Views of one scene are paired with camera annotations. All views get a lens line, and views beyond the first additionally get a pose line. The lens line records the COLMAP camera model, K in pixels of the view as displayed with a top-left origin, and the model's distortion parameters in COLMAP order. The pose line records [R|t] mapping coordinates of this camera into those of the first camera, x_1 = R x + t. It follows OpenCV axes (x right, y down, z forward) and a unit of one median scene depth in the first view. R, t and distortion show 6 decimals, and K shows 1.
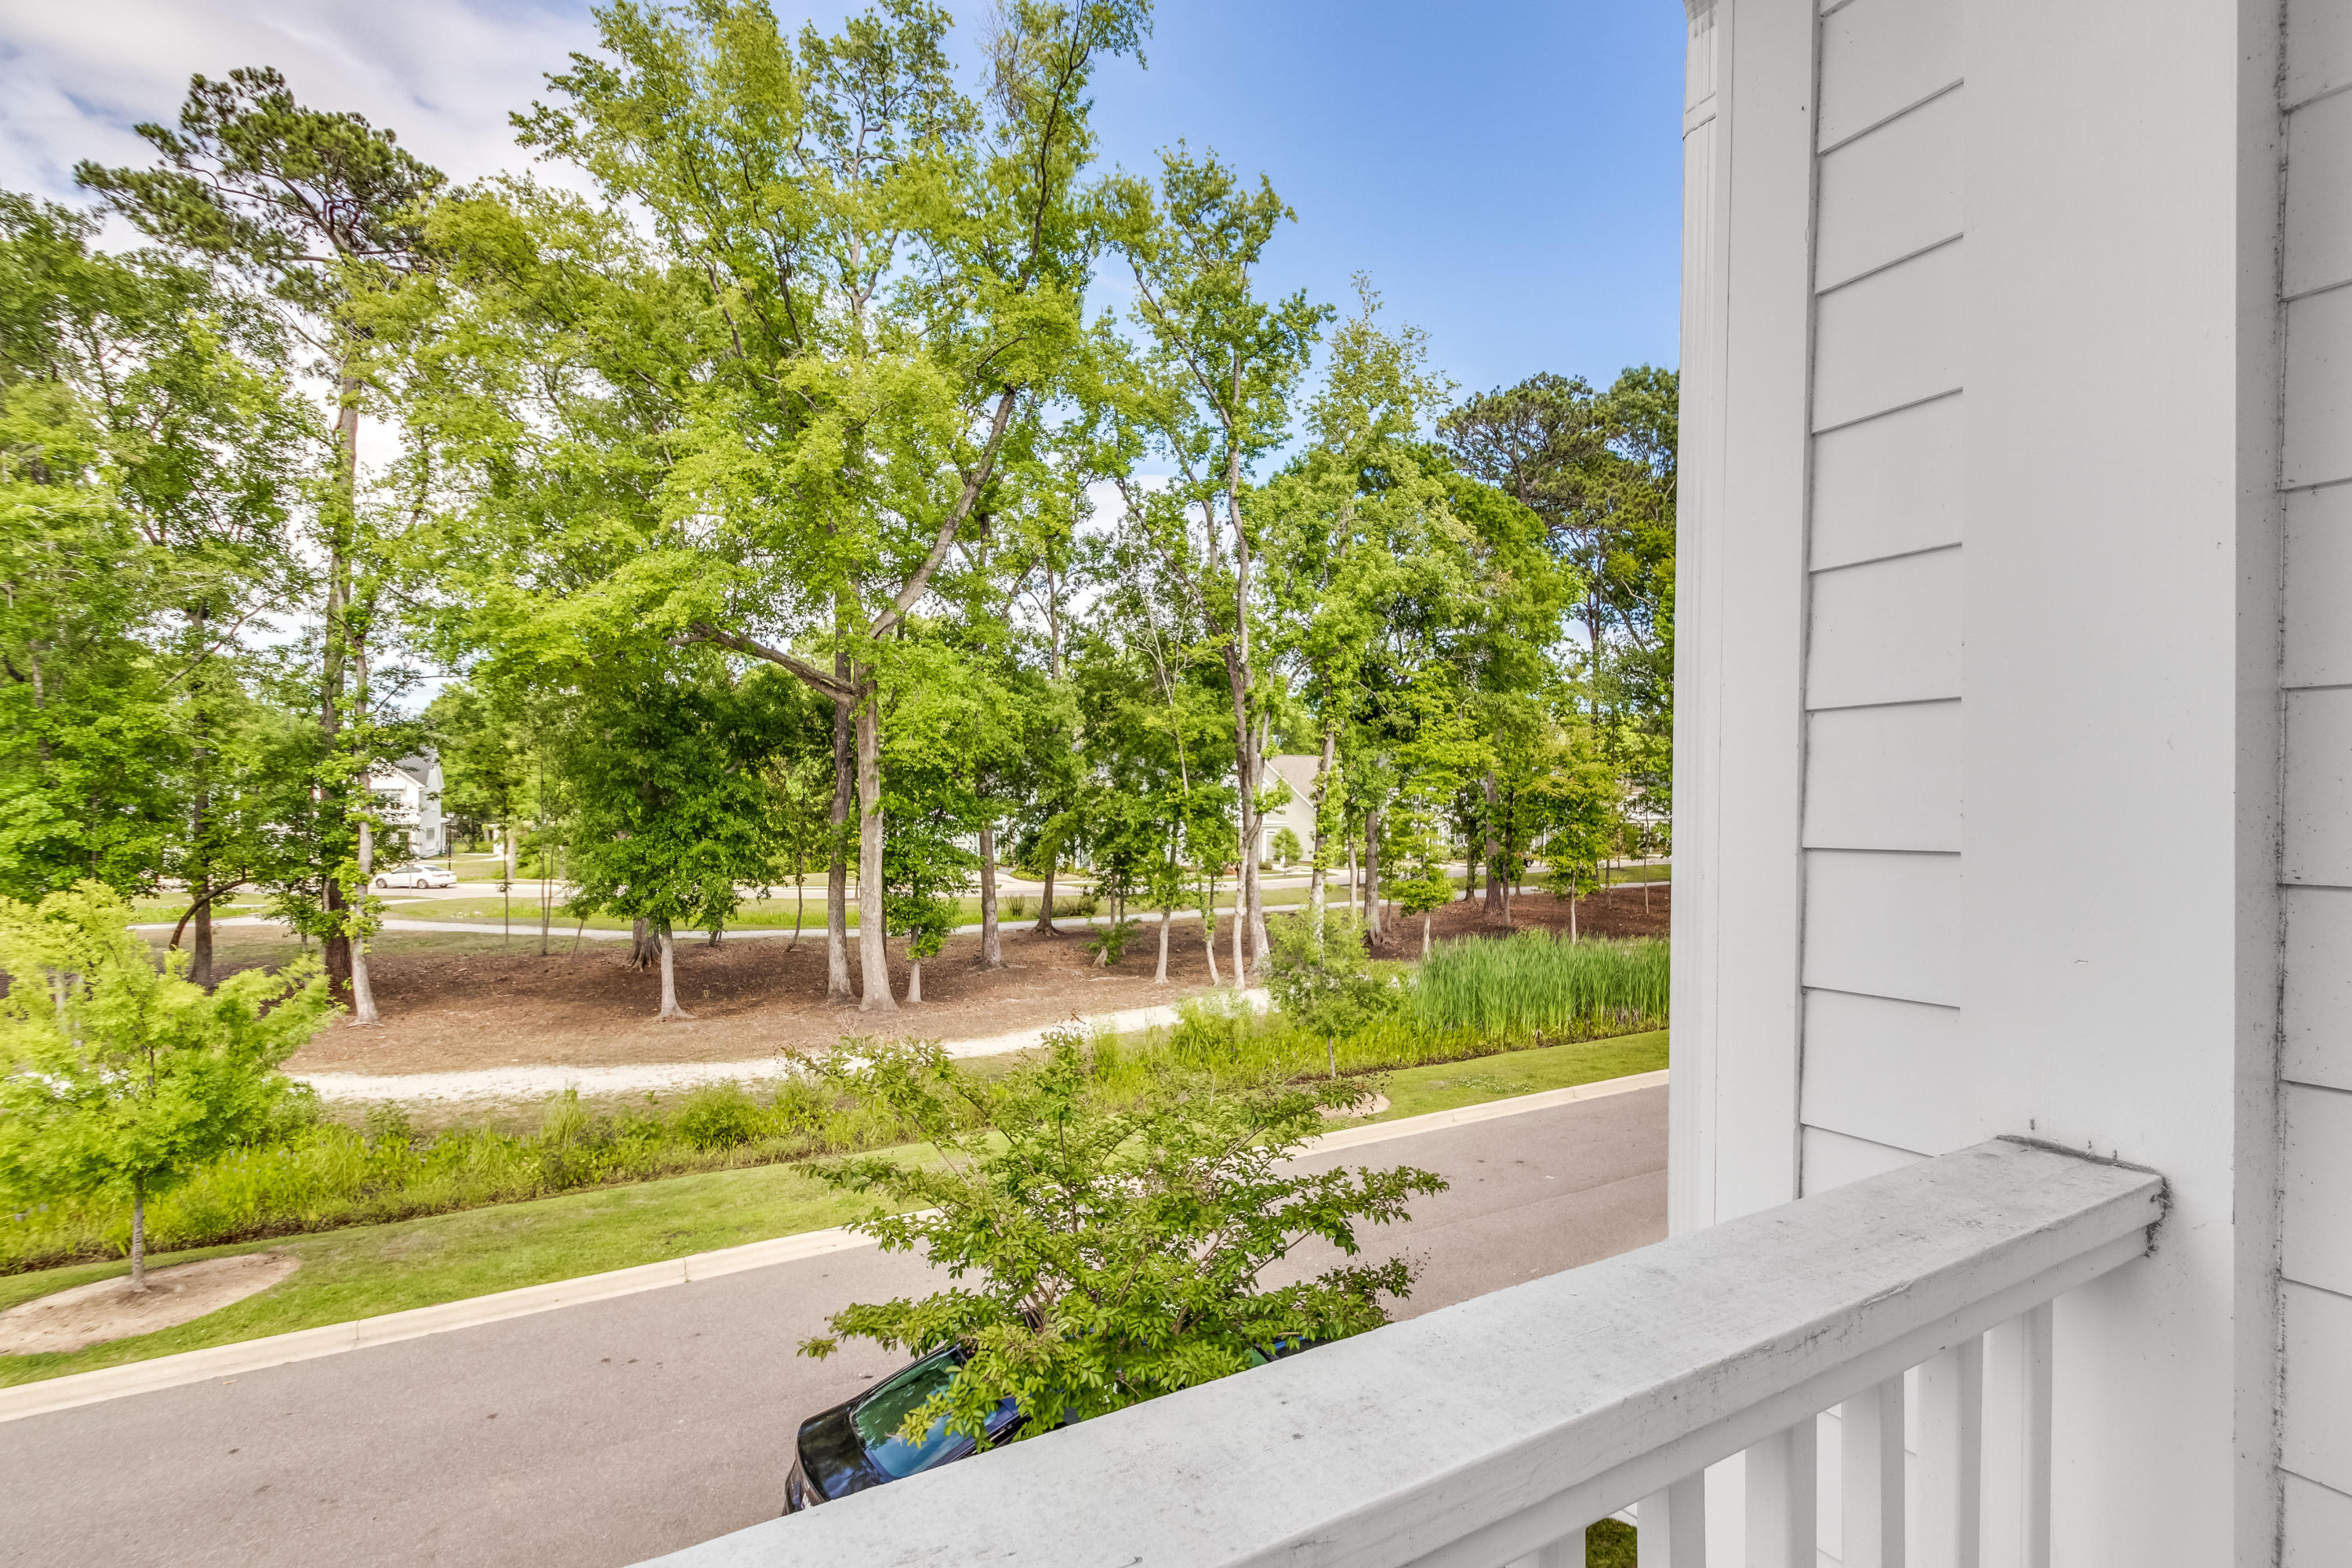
lens RADIAL K [[1075.6, 0, 1188.5], [0, 1075.6, 807.2], [0, 0, 1]] dist [-0.005863, -0.000532]
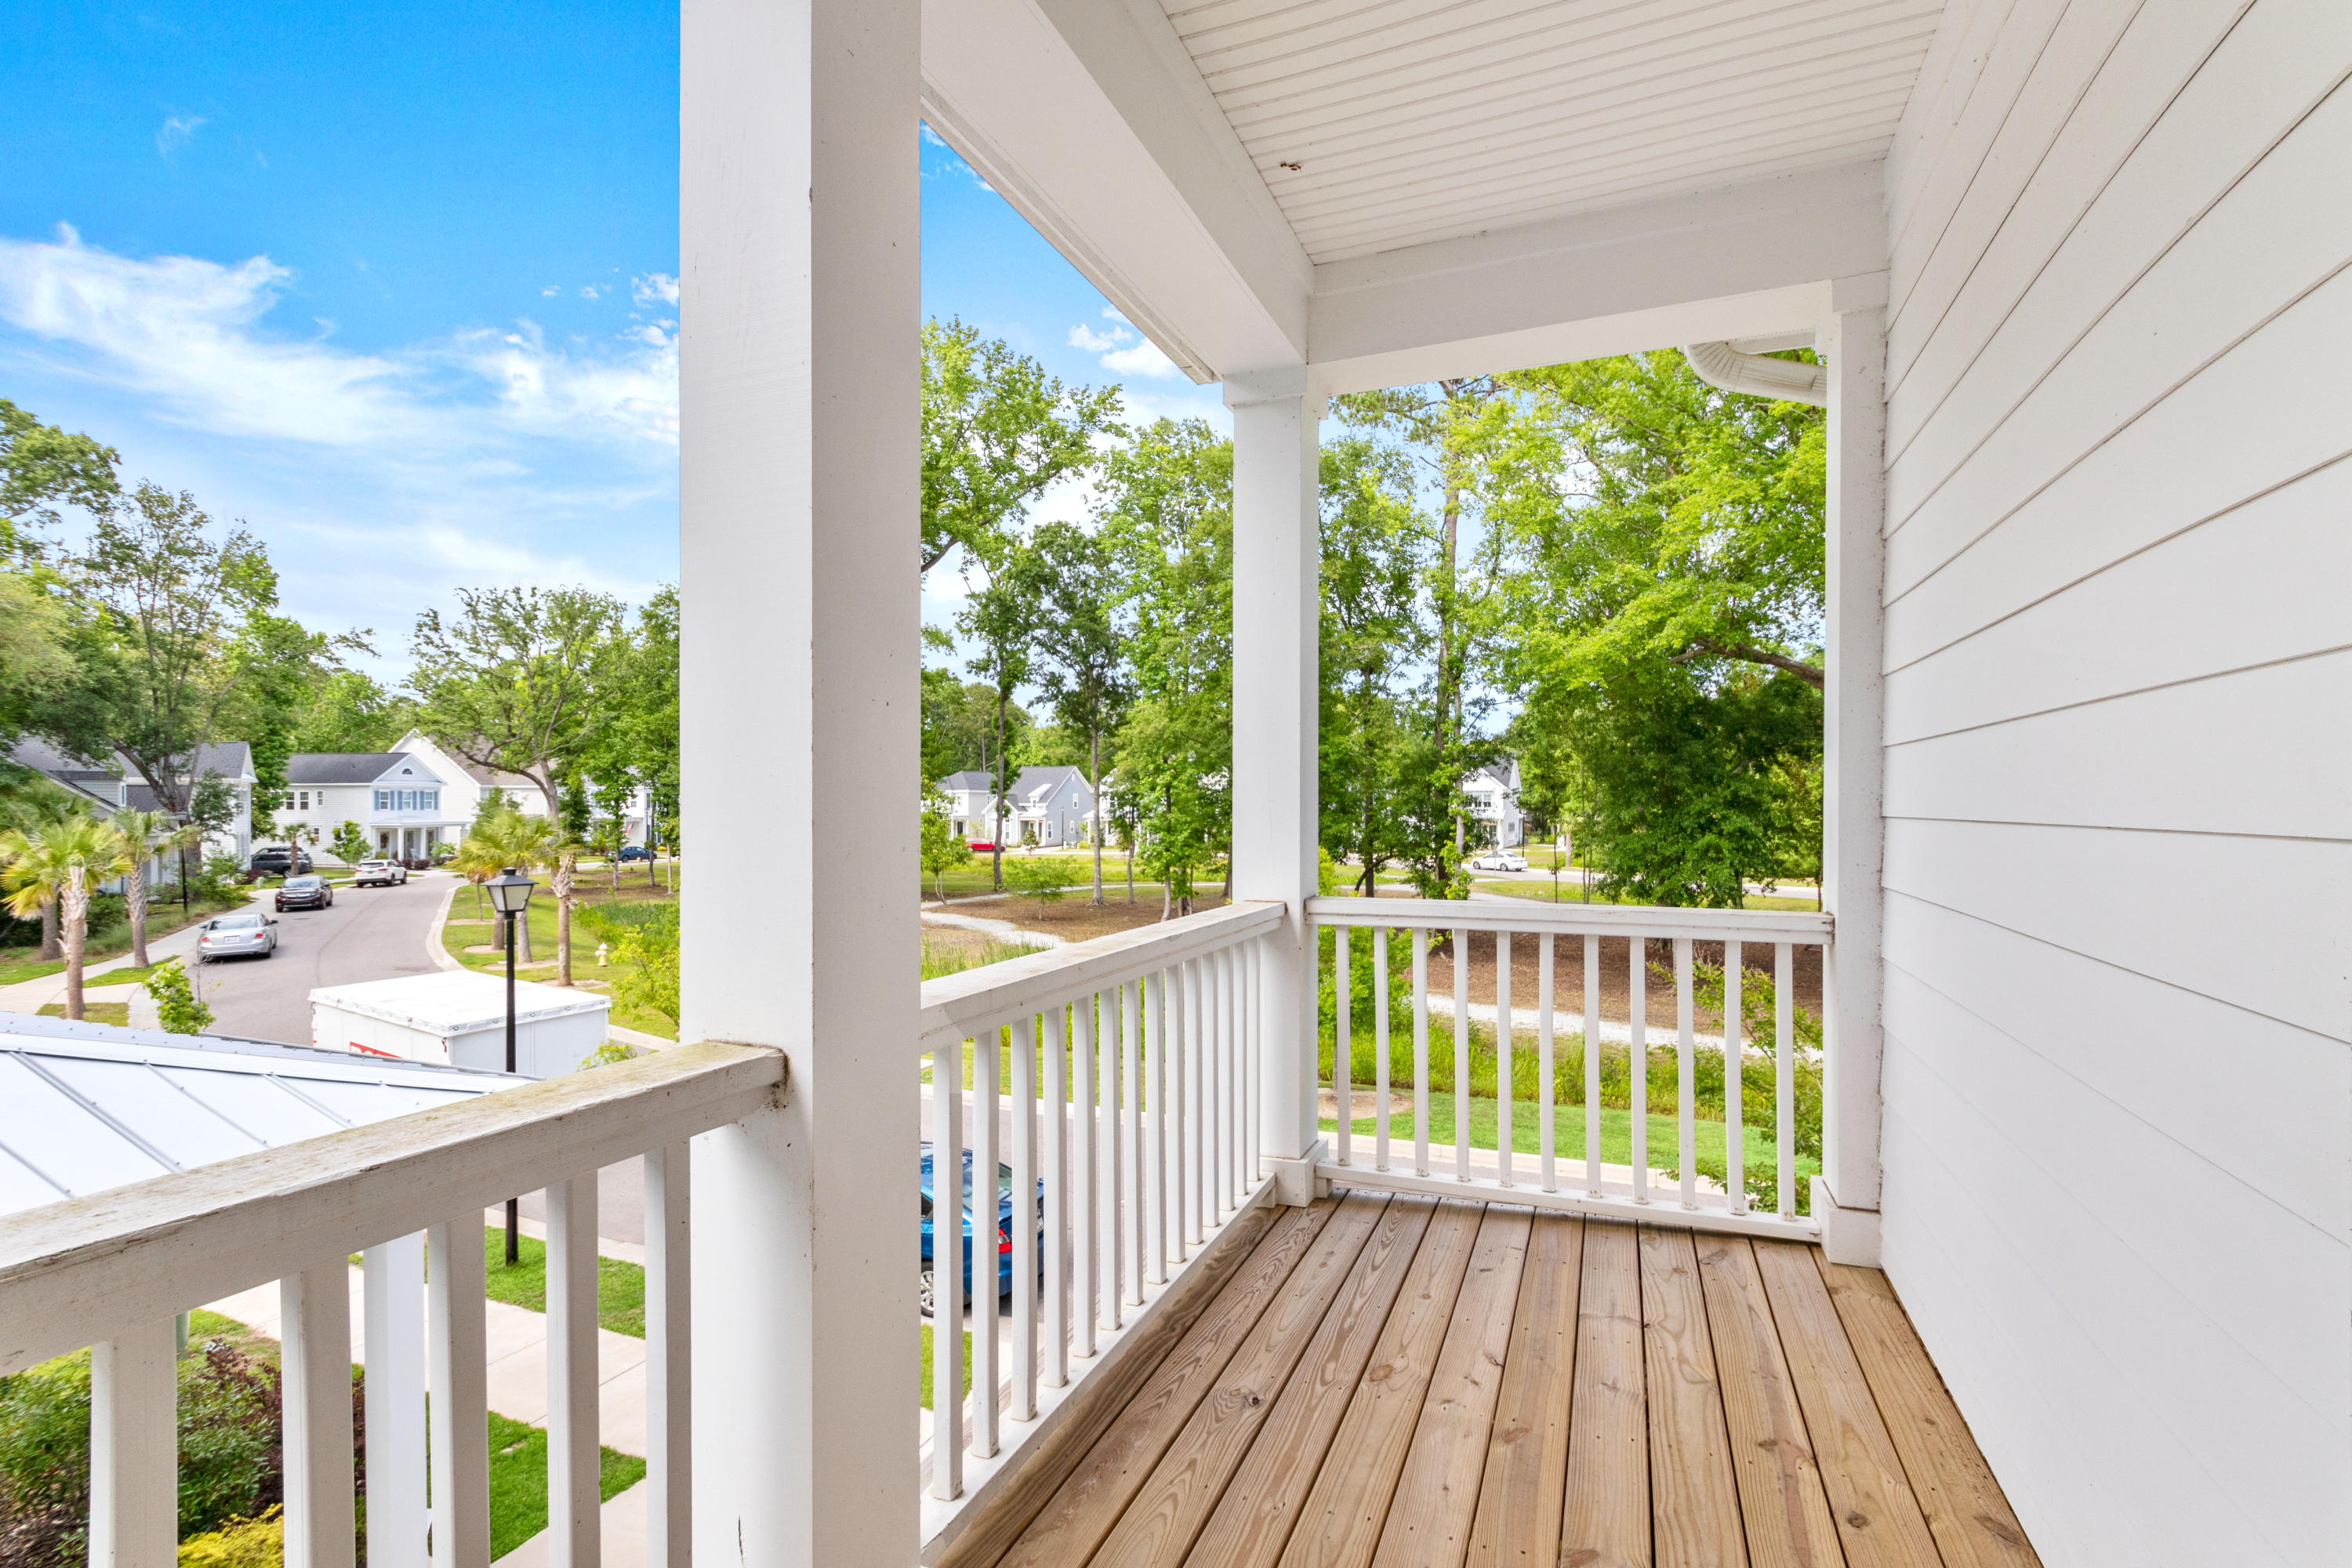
lens RADIAL K [[1075.6, 0, 1188.5], [0, 1075.6, 807.2], [0, 0, 1]] dist [-0.005863, -0.000532]
pose [[0.609204, 0.003359, -0.793007, 0.091751], [-0.002986, 0.999994, 0.001942, 0.001829], [0.793008, 0.001185, 0.609210, -0.088648]]
